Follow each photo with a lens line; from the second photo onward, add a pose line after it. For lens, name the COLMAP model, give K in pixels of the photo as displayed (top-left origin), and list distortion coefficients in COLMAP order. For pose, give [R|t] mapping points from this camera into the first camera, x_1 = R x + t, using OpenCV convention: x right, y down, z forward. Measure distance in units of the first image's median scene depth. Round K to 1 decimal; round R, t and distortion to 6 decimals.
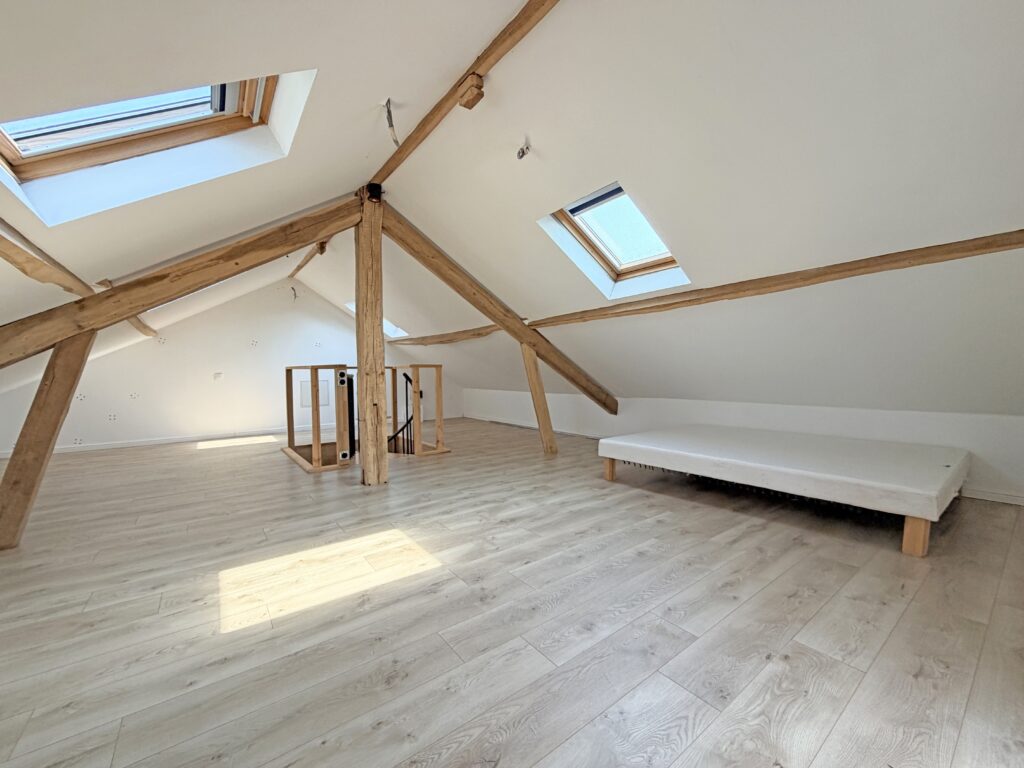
lens RADIAL K [[409.3, 0, 512.1], [0, 409.3, 384.8], [0, 0, 1]] dist [0.000747, -0.000578]
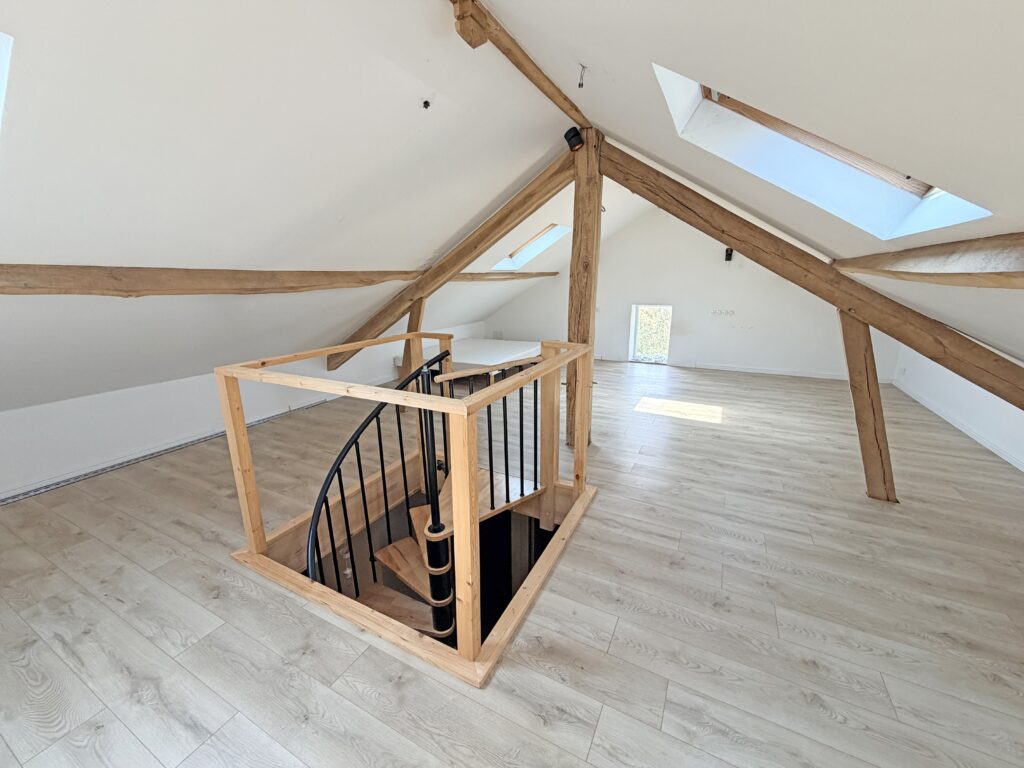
lens RADIAL K [[409.3, 0, 511.4], [0, 409.3, 386.5], [0, 0, 1]] dist [0.000747, -0.000578]
pose [[-0.434811, -0.205060, 0.876864, -1.558194], [0.047239, 0.967194, 0.249609, -0.231646], [-0.899282, 0.149955, -0.410860, 2.127819]]
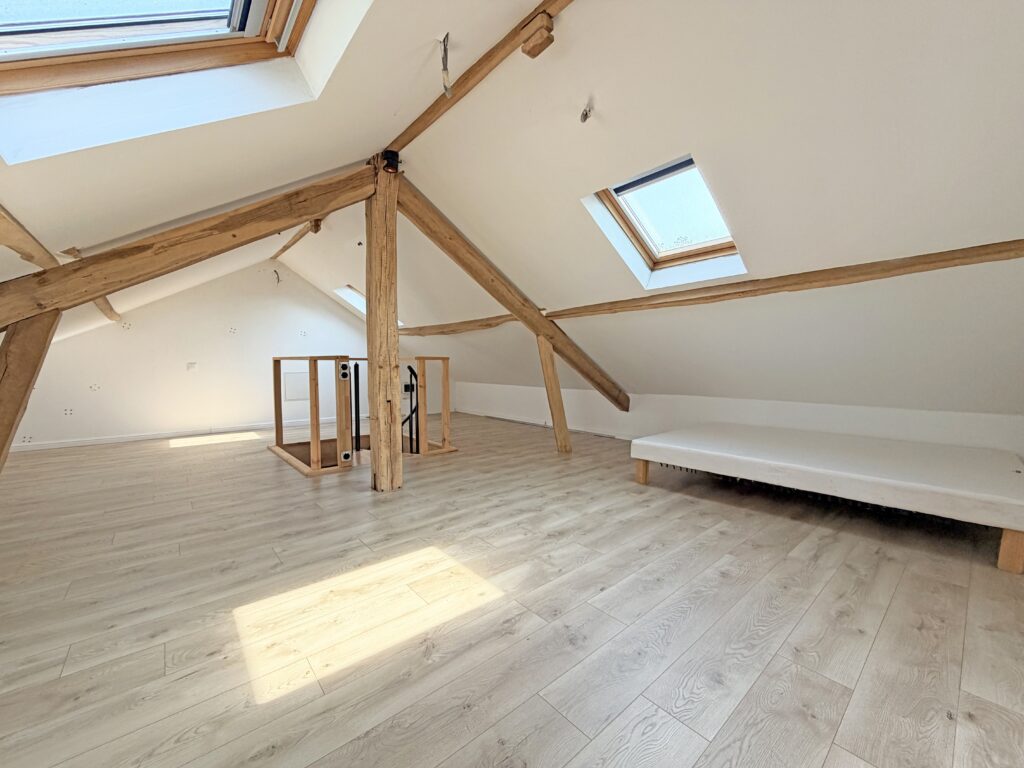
lens RADIAL K [[409.3, 0, 512.6], [0, 409.3, 385.1], [0, 0, 1]] dist [0.000747, -0.000578]
pose [[0.997903, 0.008965, 0.064096, -0.164318], [-0.010139, 0.999786, 0.018009, -0.007788], [-0.063921, -0.018621, 0.997781, 0.121443]]
